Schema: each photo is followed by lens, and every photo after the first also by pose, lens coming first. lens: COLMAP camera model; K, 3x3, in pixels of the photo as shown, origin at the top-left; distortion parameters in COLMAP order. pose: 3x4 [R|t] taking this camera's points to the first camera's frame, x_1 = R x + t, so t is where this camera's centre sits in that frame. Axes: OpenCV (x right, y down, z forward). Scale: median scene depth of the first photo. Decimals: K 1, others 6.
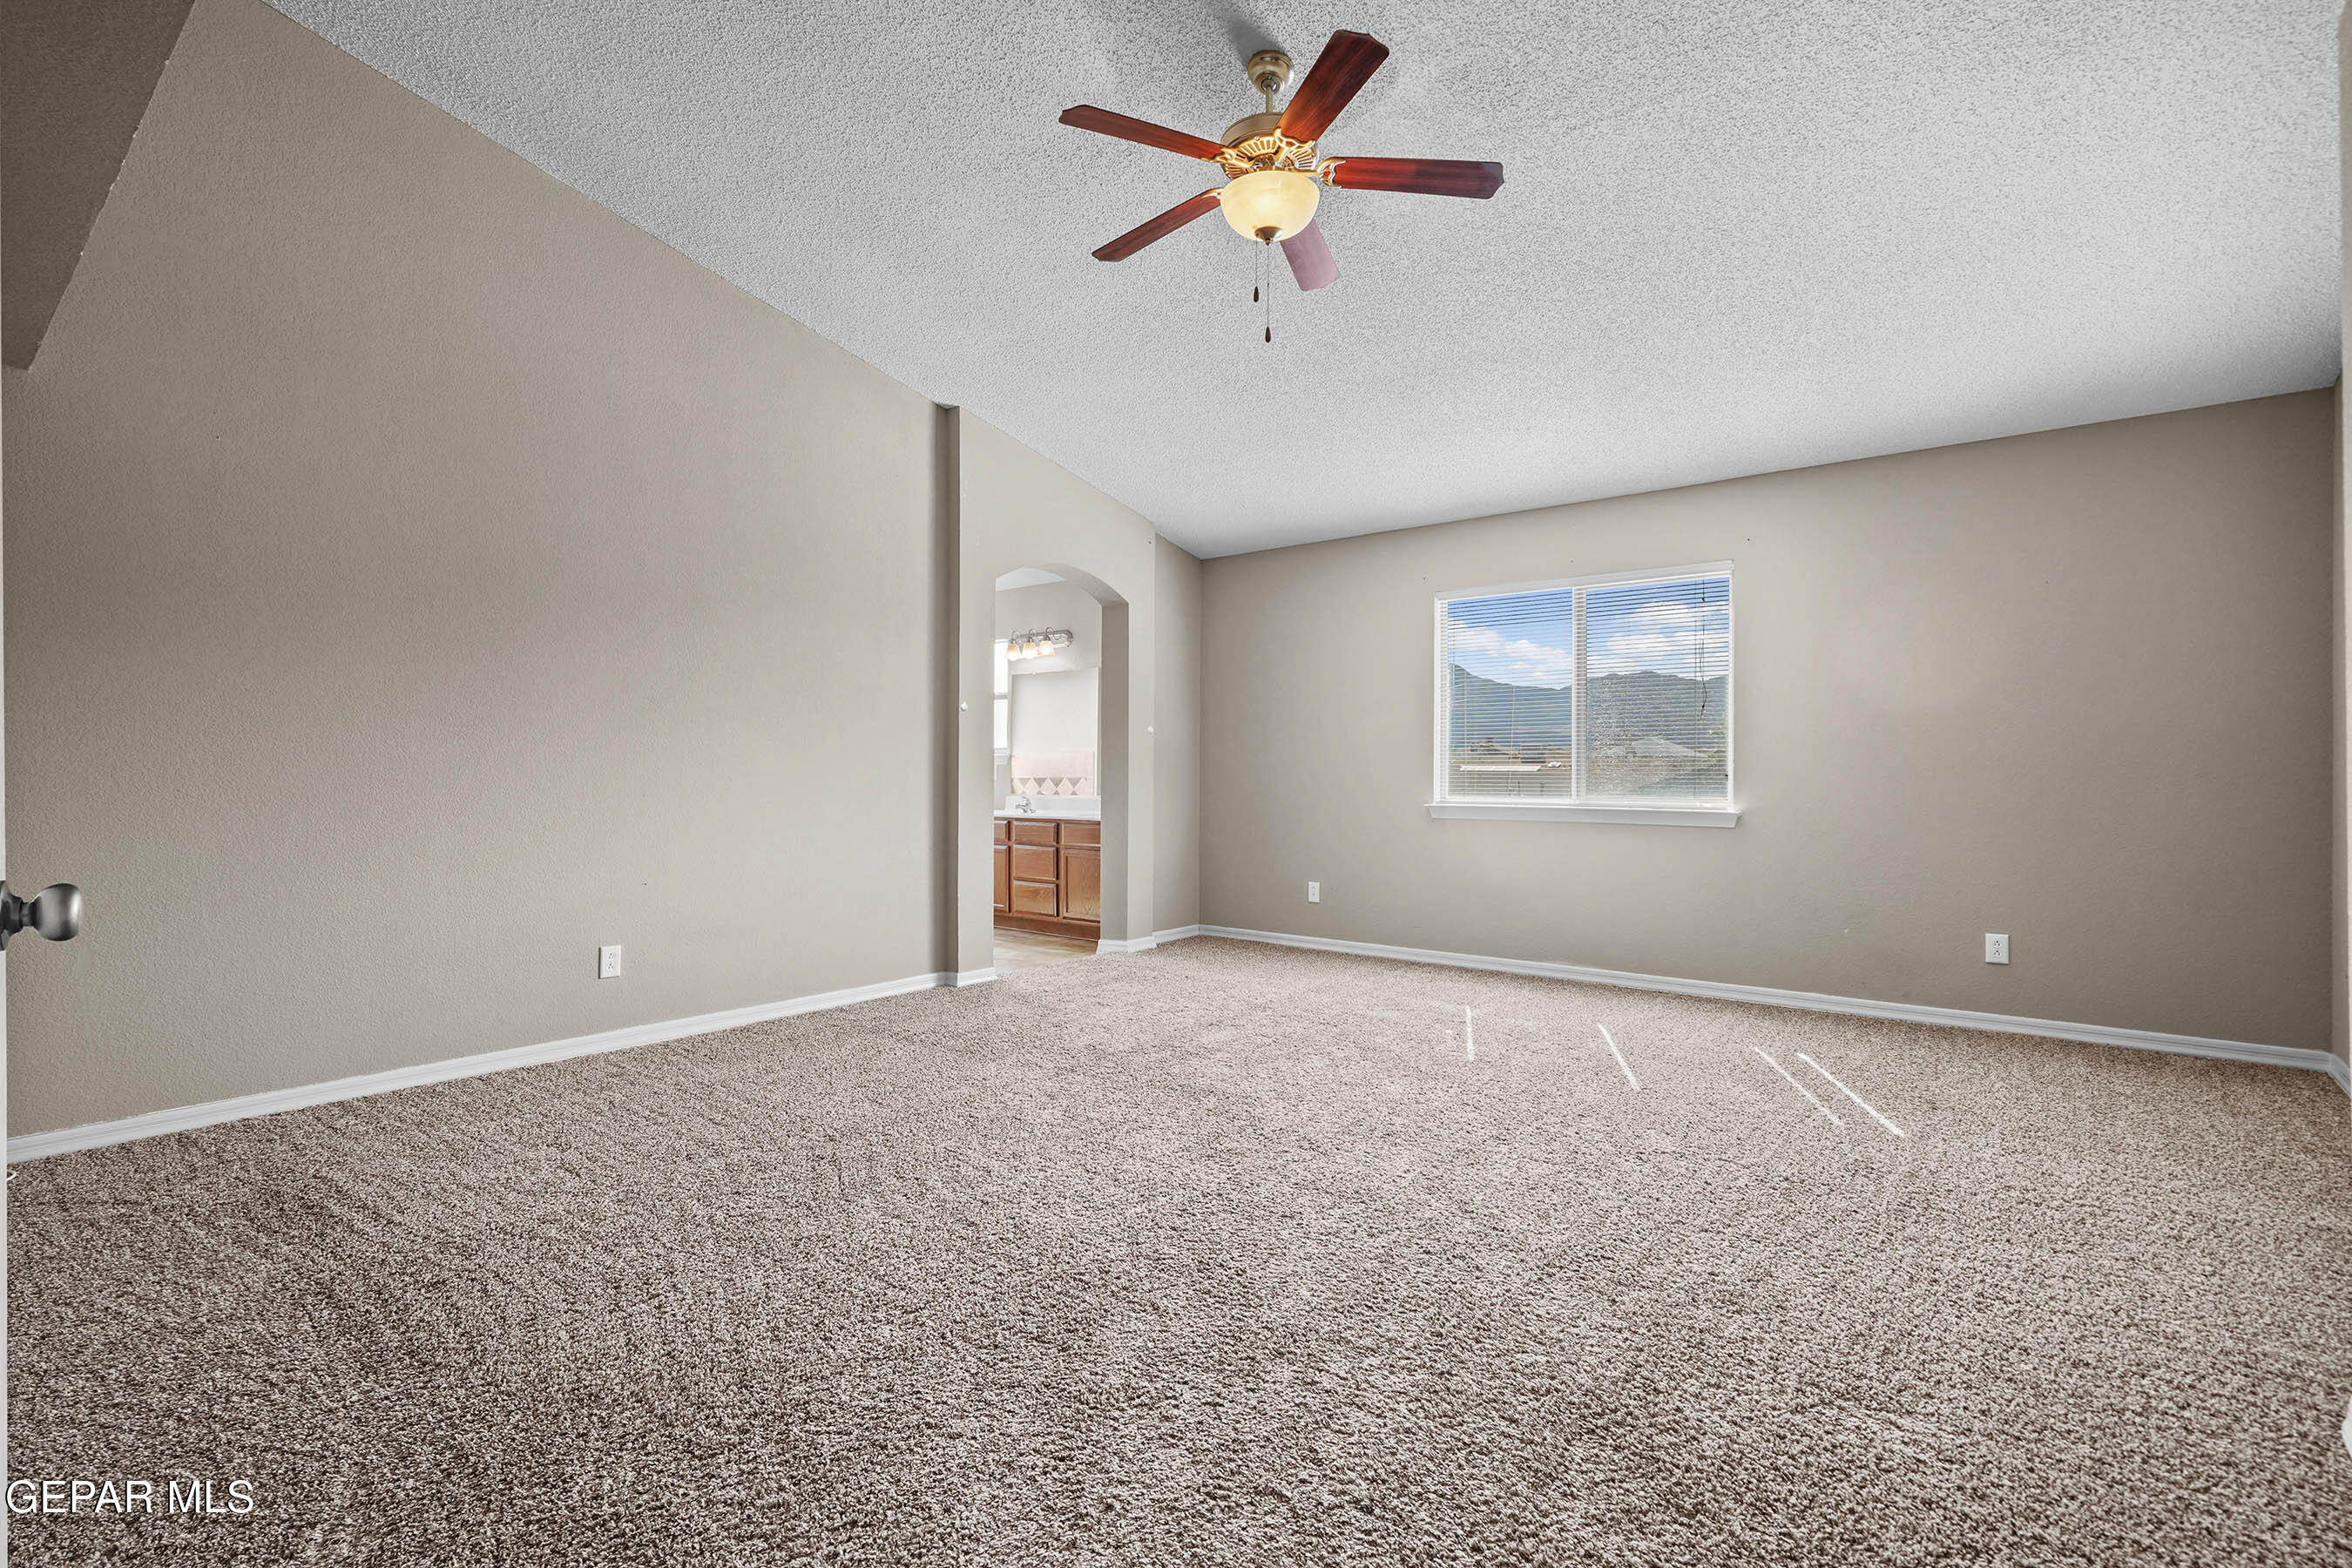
lens RADIAL K [[1087.7, 0, 1175.6], [0, 1087.7, 780.3], [0, 0, 1]] dist [0.001742, 0.000025]
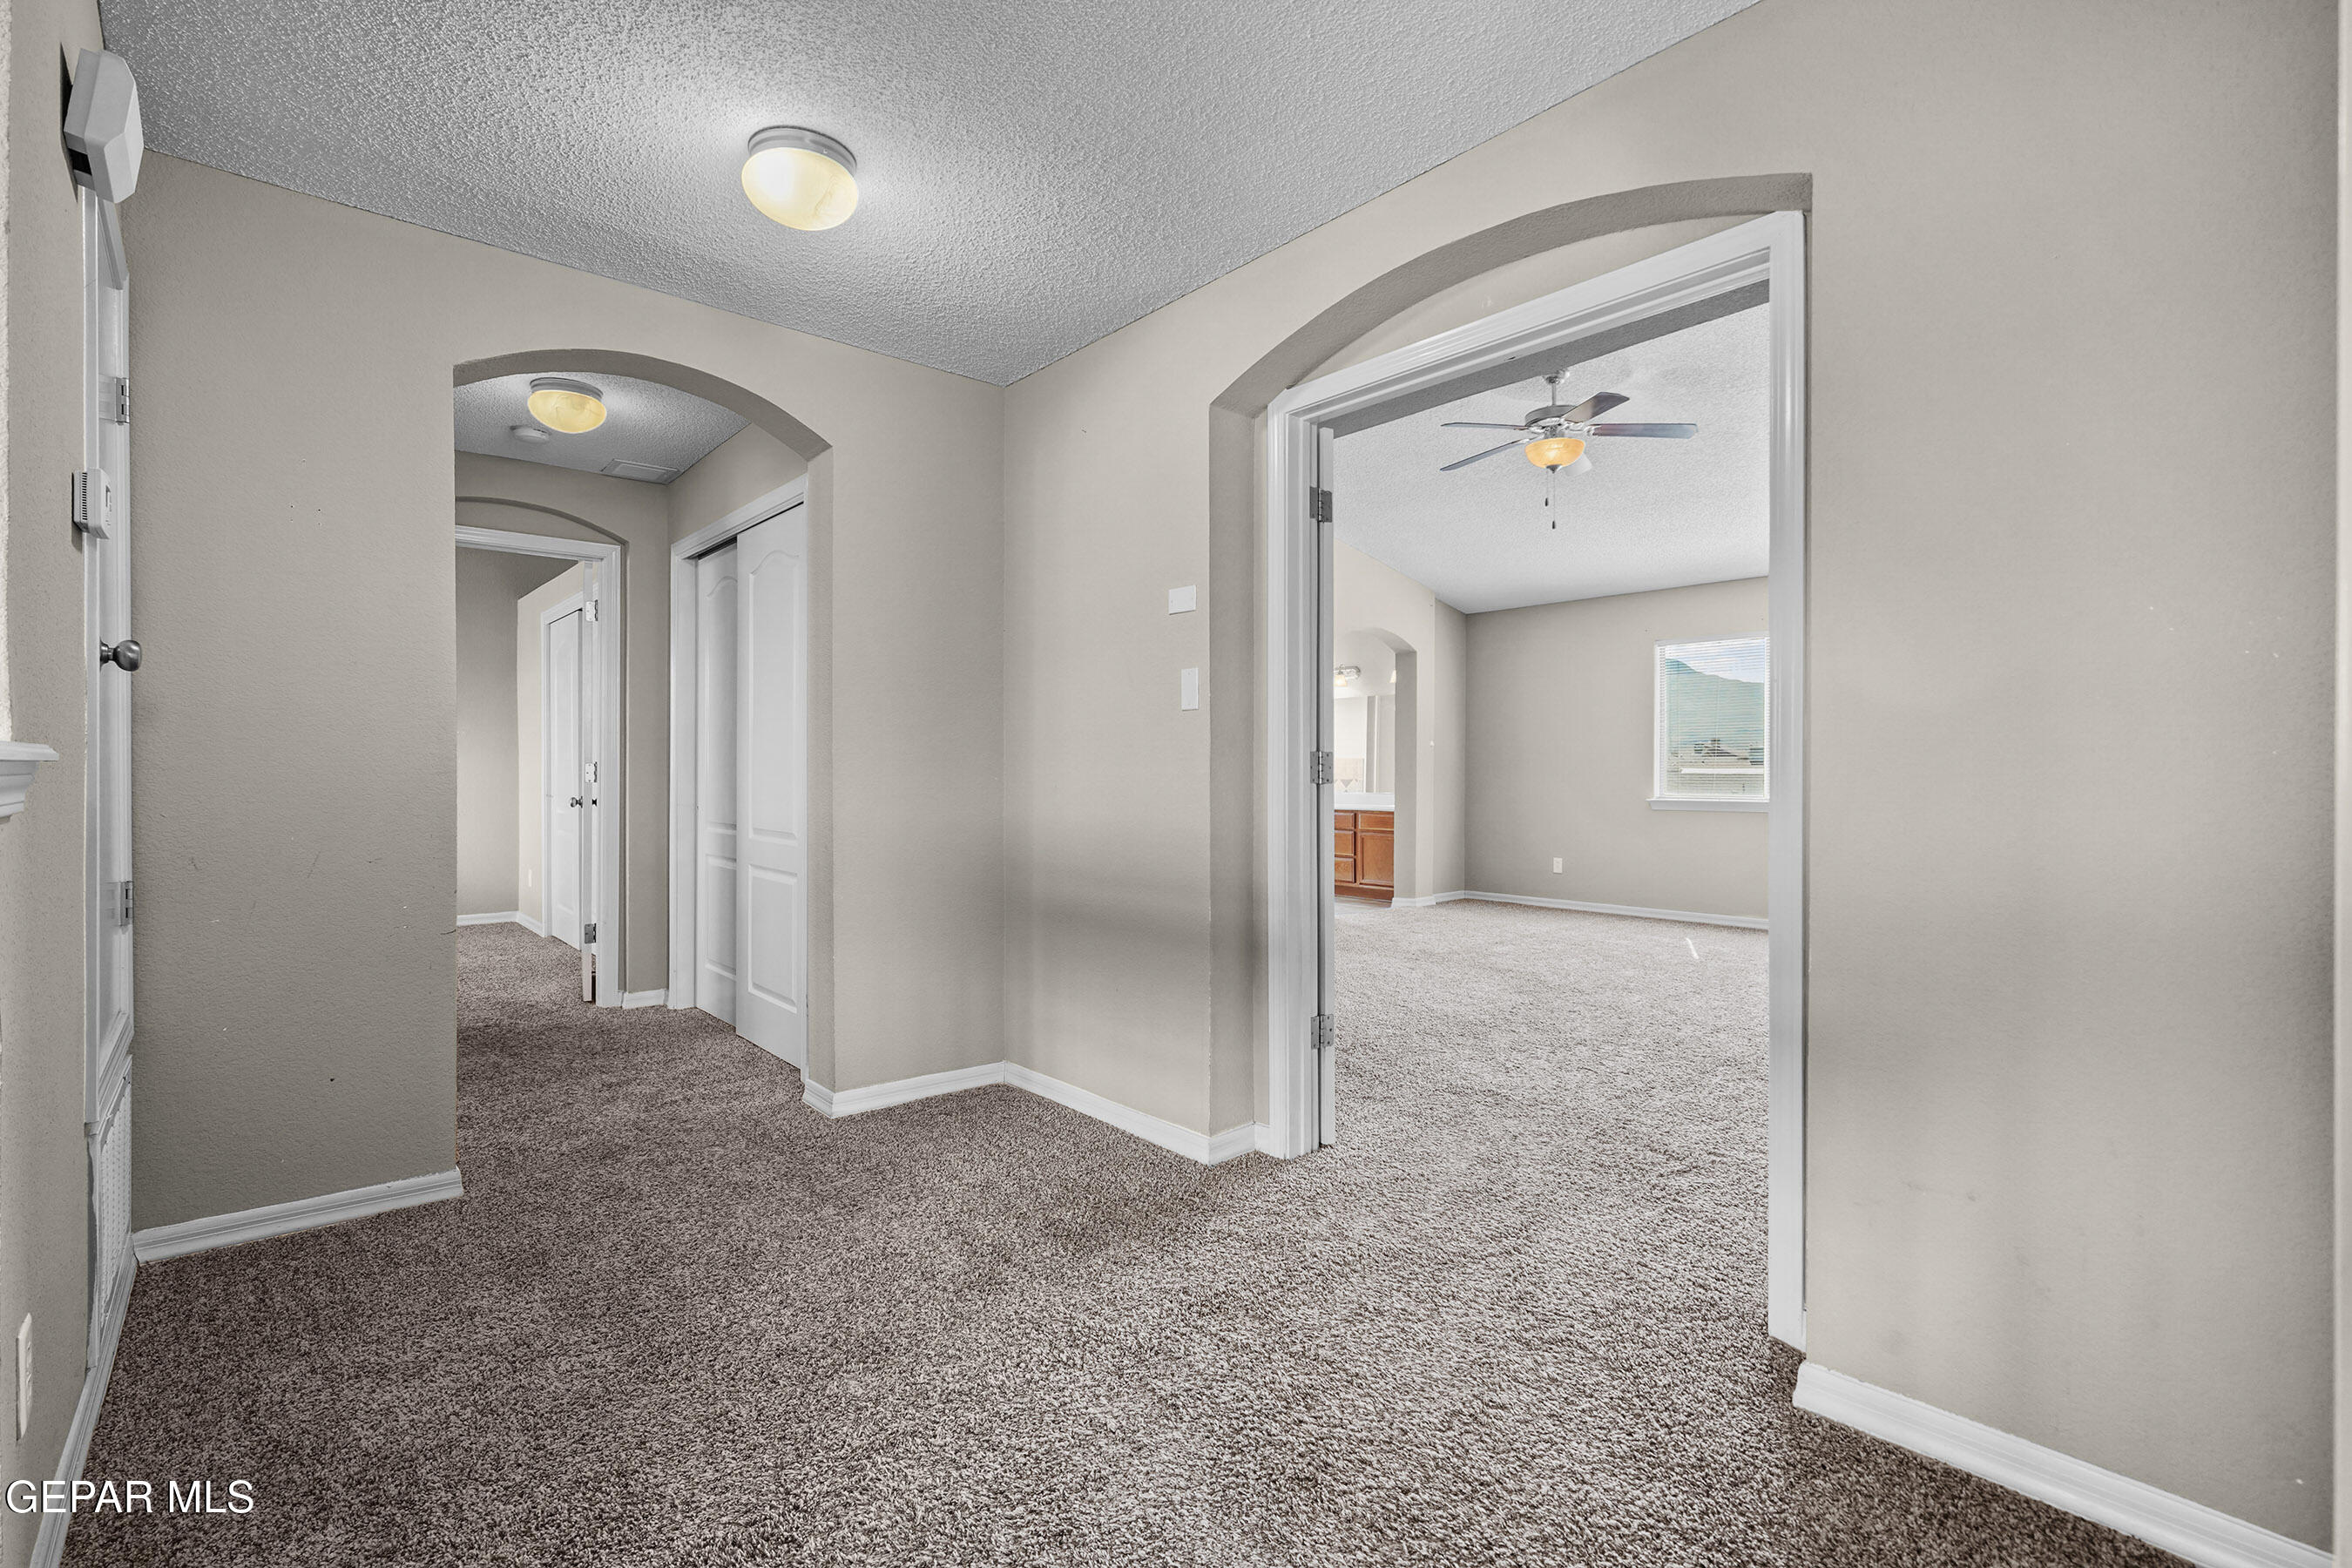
lens RADIAL K [[1087.7, 0, 1175.1], [0, 1087.7, 780.0], [0, 0, 1]] dist [0.001742, 0.000025]
pose [[0.983833, 0.001342, -0.179085, -0.094635], [-0.001818, 0.999995, -0.002494, 0.002276], [0.179081, 0.002779, 0.983830, -0.391476]]
